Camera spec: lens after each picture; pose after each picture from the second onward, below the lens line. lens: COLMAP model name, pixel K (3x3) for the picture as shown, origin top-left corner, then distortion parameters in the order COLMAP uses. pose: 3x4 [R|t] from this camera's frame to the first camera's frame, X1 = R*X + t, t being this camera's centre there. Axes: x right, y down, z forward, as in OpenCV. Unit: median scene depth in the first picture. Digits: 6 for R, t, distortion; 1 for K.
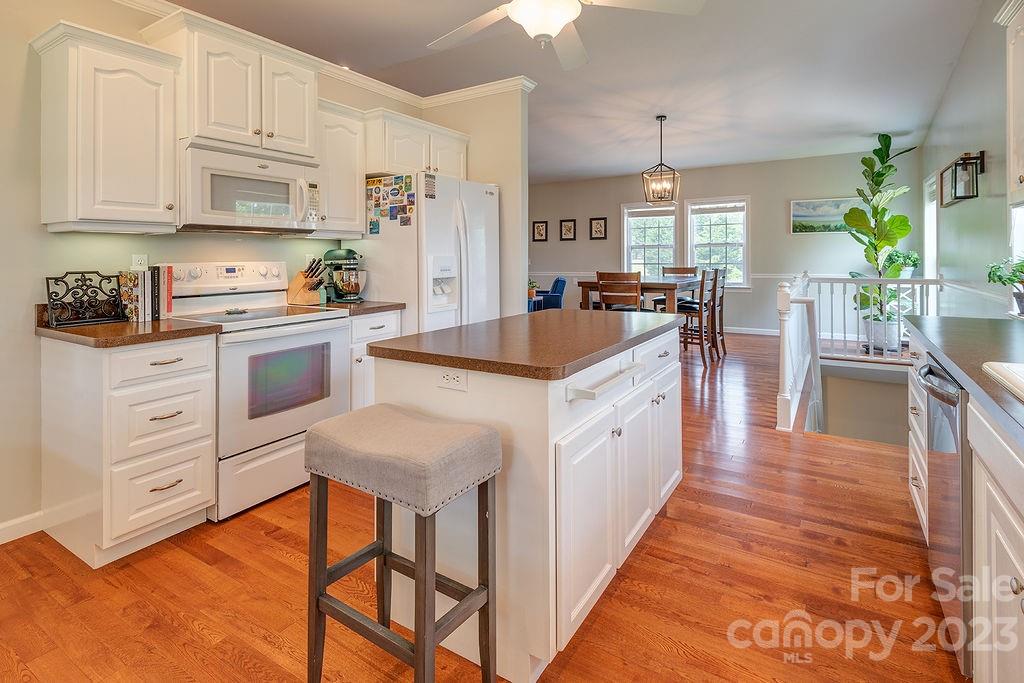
lens RADIAL K [[543.4, 0, 452.3], [0, 543.4, 274.3], [0, 0, 1]] dist [0.048855, -0.032354]
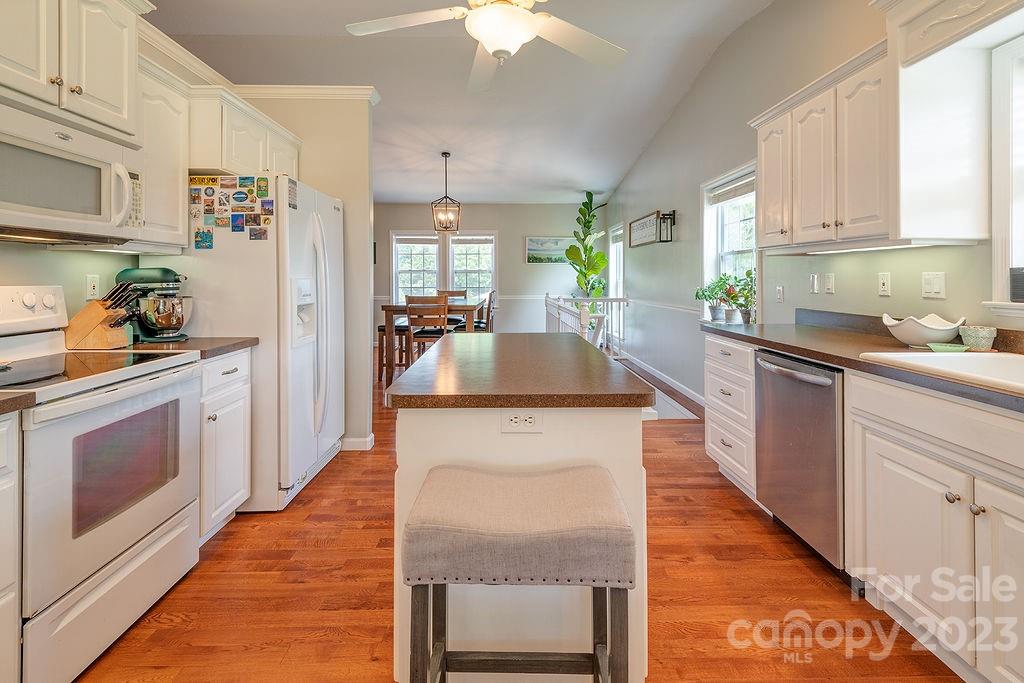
lens RADIAL K [[519.4, 0, 514.4], [0, 519.4, 289.7], [0, 0, 1]] dist [0.002843, -0.002475]
pose [[0.799307, -0.004922, 0.600902, -0.240287], [0.014887, 0.999822, -0.011612, -0.002542], [-0.600738, 0.018227, 0.799238, 0.167974]]
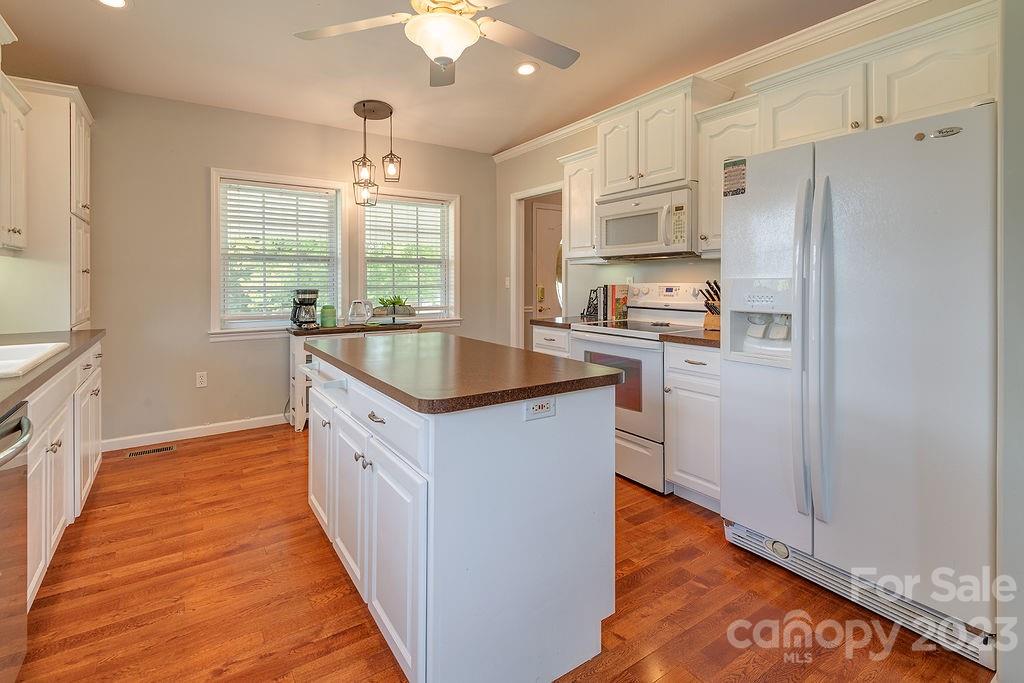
lens RADIAL K [[491.5, 0, 525.2], [0, 491.5, 290.1], [0, 0, 1]] dist [0.024864, -0.013662]
pose [[-0.340305, 0.027262, -0.939920, 0.628450], [-0.028864, 0.998806, 0.039420, -0.035715], [0.939872, 0.040544, -0.339112, 0.946855]]
